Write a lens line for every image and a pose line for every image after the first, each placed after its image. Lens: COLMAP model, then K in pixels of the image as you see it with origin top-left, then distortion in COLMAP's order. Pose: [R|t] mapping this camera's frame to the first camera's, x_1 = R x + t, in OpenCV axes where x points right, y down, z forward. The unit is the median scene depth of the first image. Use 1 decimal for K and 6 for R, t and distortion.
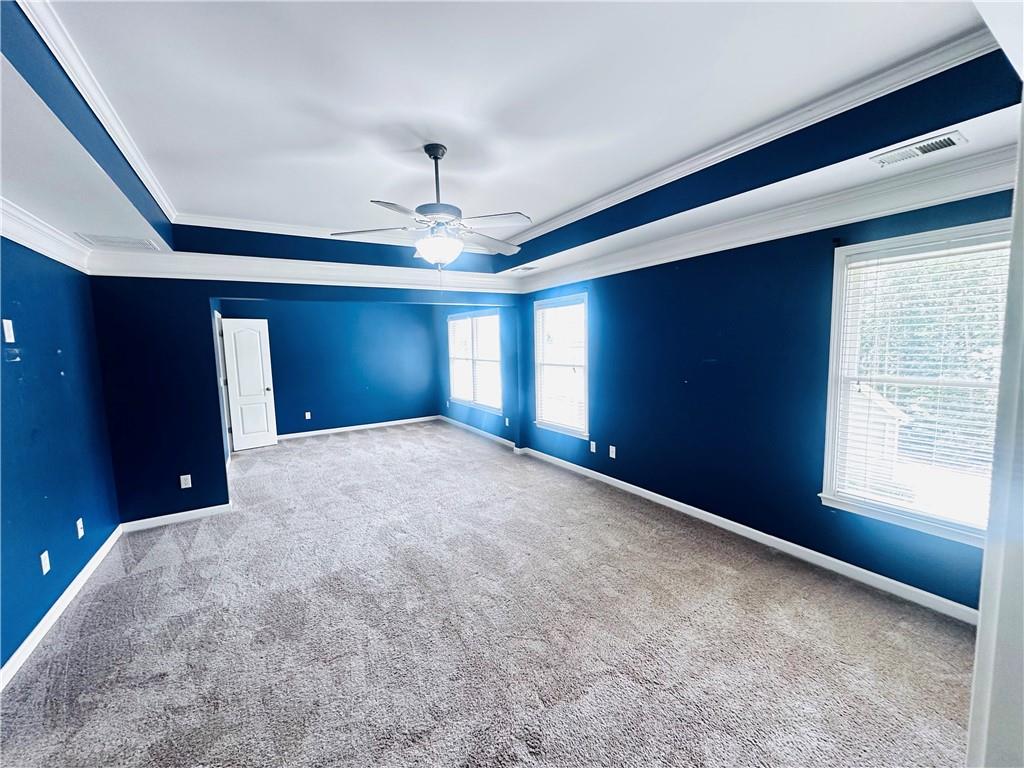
lens RADIAL K [[410.4, 0, 512.0], [0, 410.4, 384.0], [0, 0, 1]] dist [-0.002994, 0.000454]
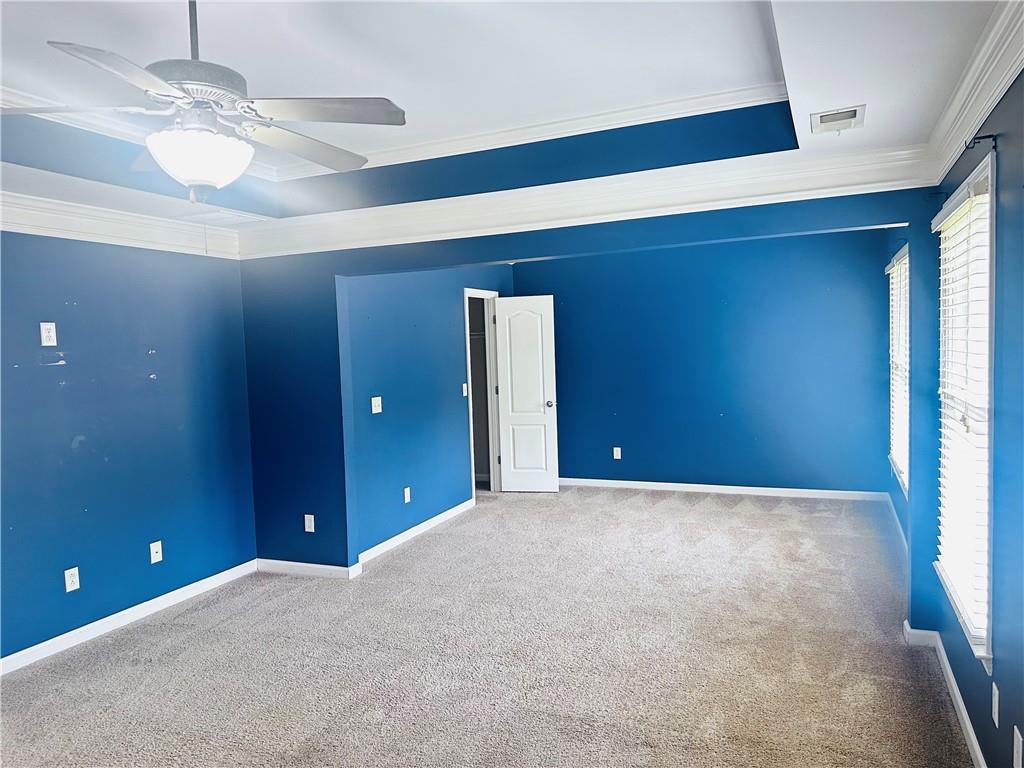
lens RADIAL K [[713.6, 0, 511.1], [0, 713.6, 391.3], [0, 0, 1]] dist [0.188877, -0.326648]
pose [[0.573225, 0.061140, -0.817114, 0.388280], [-0.060770, 0.997638, 0.032017, -0.053920], [0.817141, 0.031303, 0.575587, 0.421110]]
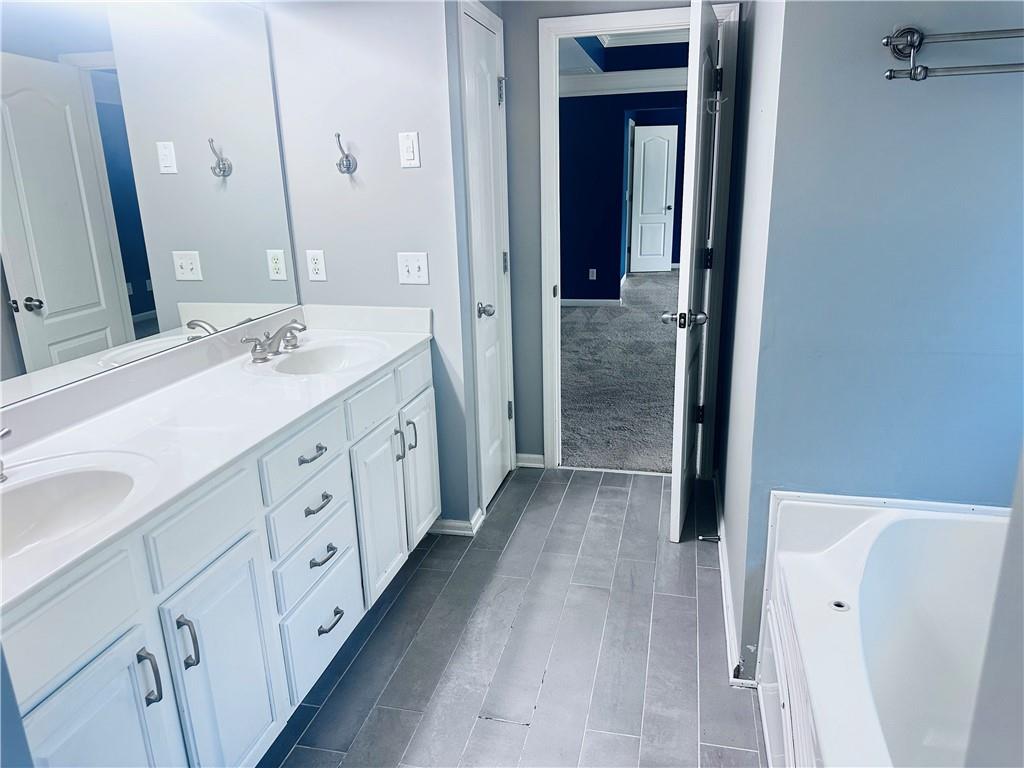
lens RADIAL K [[713.6, 0, 511.1], [0, 713.6, 391.3], [0, 0, 1]] dist [0.188877, -0.326648]
pose [[0.709892, 0.209948, -0.672291, 0.441723], [-0.062700, 0.969586, 0.236583, 0.067110], [0.701514, -0.125796, 0.701465, -0.580495]]
